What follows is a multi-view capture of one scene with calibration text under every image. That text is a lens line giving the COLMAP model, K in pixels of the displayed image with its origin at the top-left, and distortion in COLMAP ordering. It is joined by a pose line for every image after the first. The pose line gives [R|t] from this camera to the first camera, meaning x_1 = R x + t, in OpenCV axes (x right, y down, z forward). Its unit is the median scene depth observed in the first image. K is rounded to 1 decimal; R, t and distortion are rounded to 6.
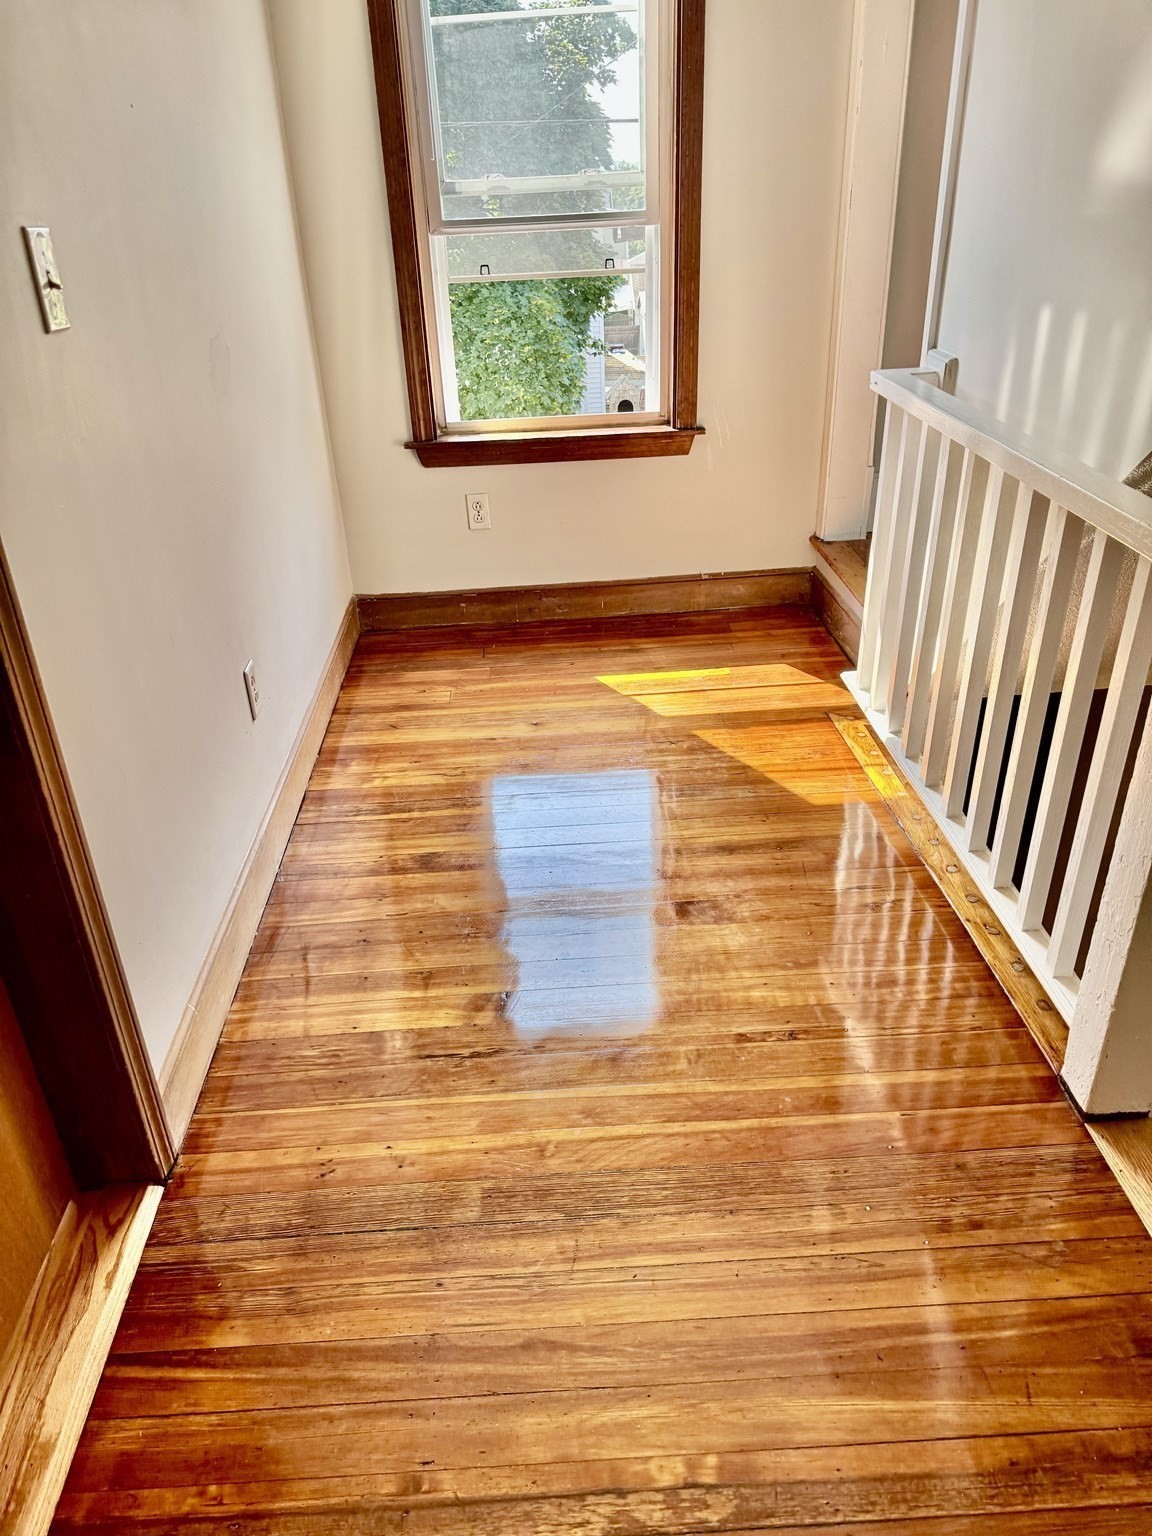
lens RADIAL K [[1085.9, 0, 568.7], [0, 1085.9, 769.5], [0, 0, 1]] dist [0.049779, -0.042408]
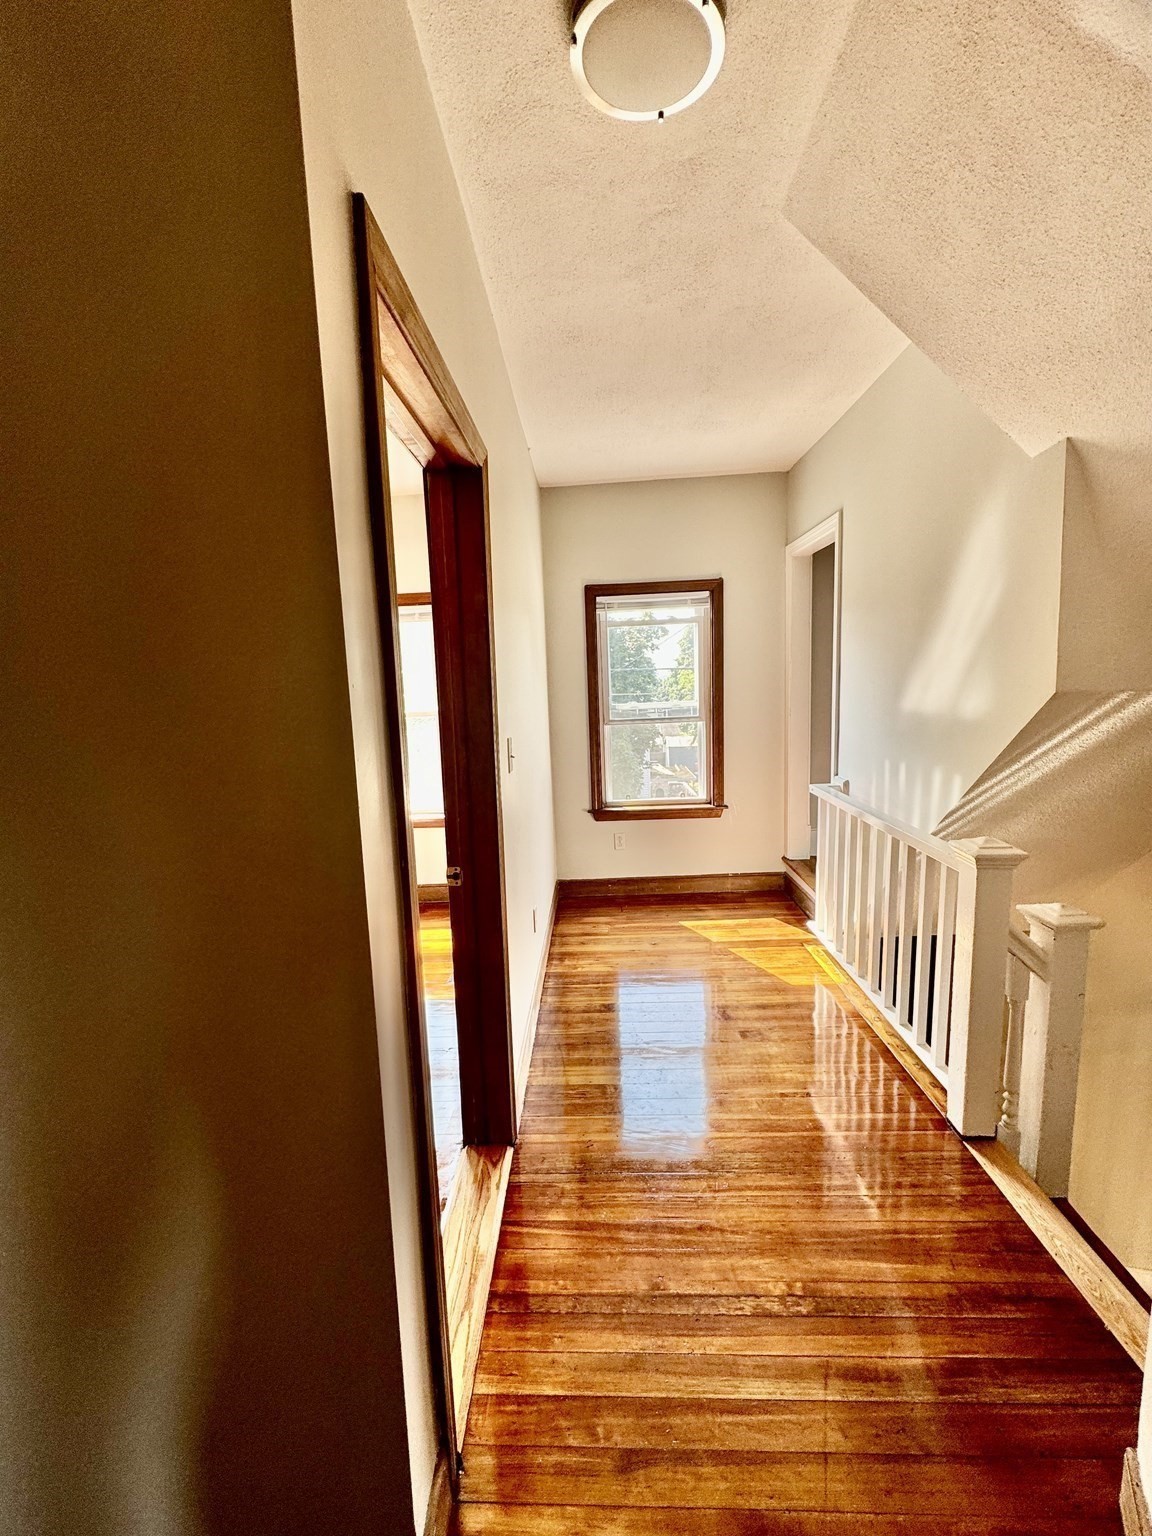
lens RADIAL K [[614.7, 0, 569.4], [0, 614.7, 768.8], [0, 0, 1]] dist [0.002874, 0.000752]
pose [[0.996051, 0.009456, -0.088283, -0.145153], [-0.039557, 0.937442, -0.345888, 0.088950], [0.079490, 0.348014, 0.934113, -0.325856]]
